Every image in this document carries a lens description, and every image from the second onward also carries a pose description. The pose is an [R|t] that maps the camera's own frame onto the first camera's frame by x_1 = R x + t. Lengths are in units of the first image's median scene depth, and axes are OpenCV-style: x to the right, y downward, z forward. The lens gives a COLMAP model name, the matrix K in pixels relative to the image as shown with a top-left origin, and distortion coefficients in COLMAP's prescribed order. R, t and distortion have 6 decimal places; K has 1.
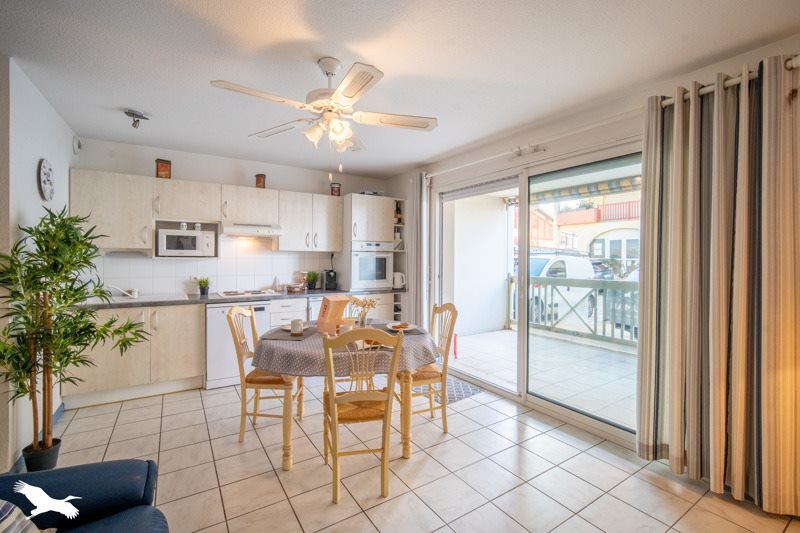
lens RADIAL K [[347.4, 0, 396.3], [0, 347.4, 259.8], [0, 0, 1]] dist [-0.010887, 0.000192]
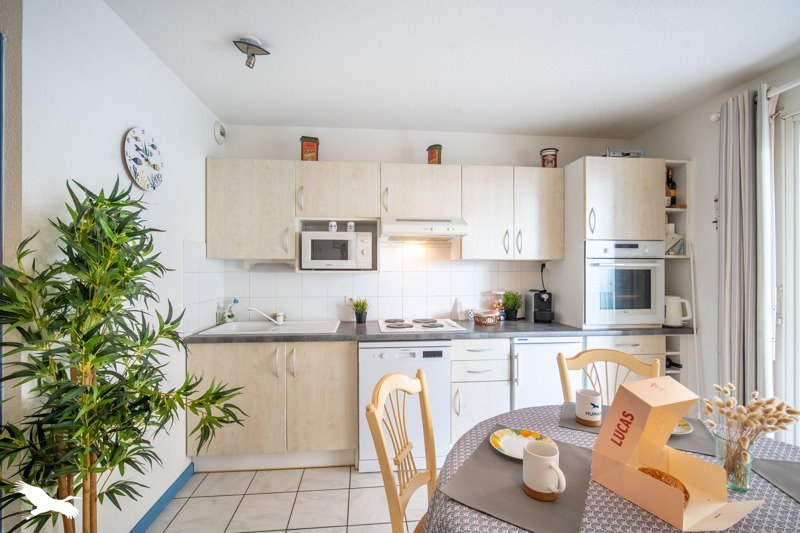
lens RADIAL K [[347.4, 0, 398.5], [0, 347.4, 270.2], [0, 0, 1]] dist [-0.010887, 0.000192]
pose [[0.892172, -0.006176, -0.451654, -0.161518], [0.003223, 0.999968, -0.007309, -0.002379], [0.451685, 0.005065, 0.892163, 0.394292]]
